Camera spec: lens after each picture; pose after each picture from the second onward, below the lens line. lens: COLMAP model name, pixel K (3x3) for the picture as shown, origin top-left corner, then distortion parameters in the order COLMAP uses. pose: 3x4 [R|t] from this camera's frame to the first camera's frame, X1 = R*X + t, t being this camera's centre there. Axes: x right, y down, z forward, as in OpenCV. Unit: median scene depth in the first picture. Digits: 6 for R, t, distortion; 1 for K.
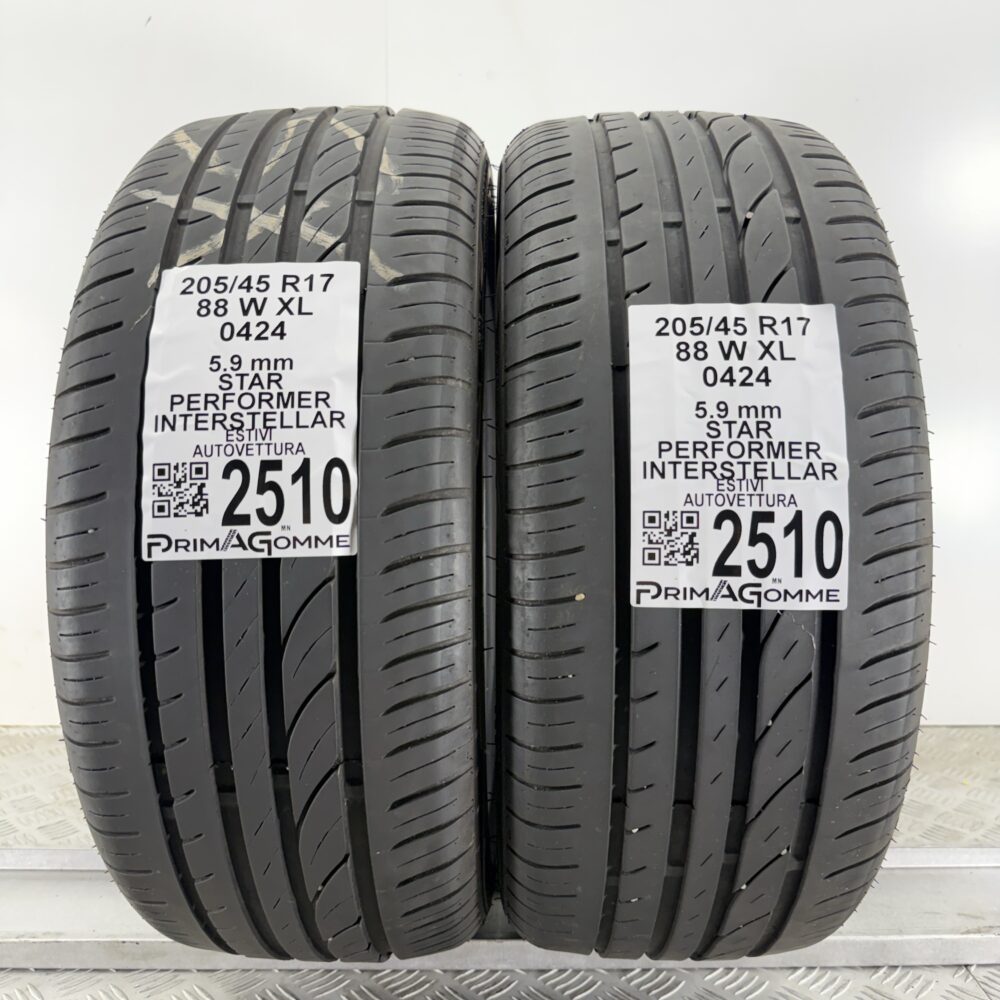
lens RADIAL K [[858.3, 0, 500.0], [0, 858.3, 500.0], [0, 0, 1]] dist [0.002473, -0.005837]
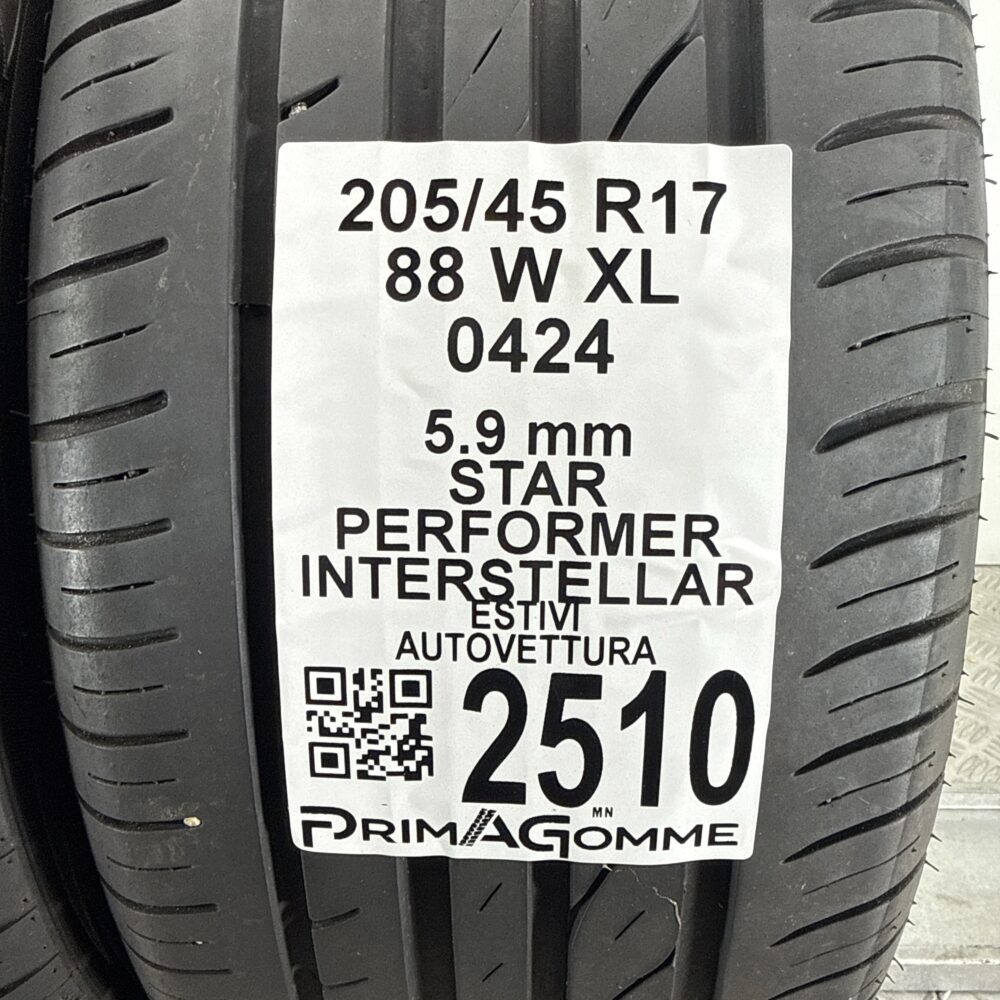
lens RADIAL K [[858.9, 0, 500.0], [0, 858.9, 500.0], [0, 0, 1]] dist [0.008997, 0.003723]
pose [[0.999580, -0.008494, 0.027717, 0.253815], [0.000430, 0.960348, 0.278805, -0.189610], [-0.028986, -0.278676, 0.959948, 0.602648]]
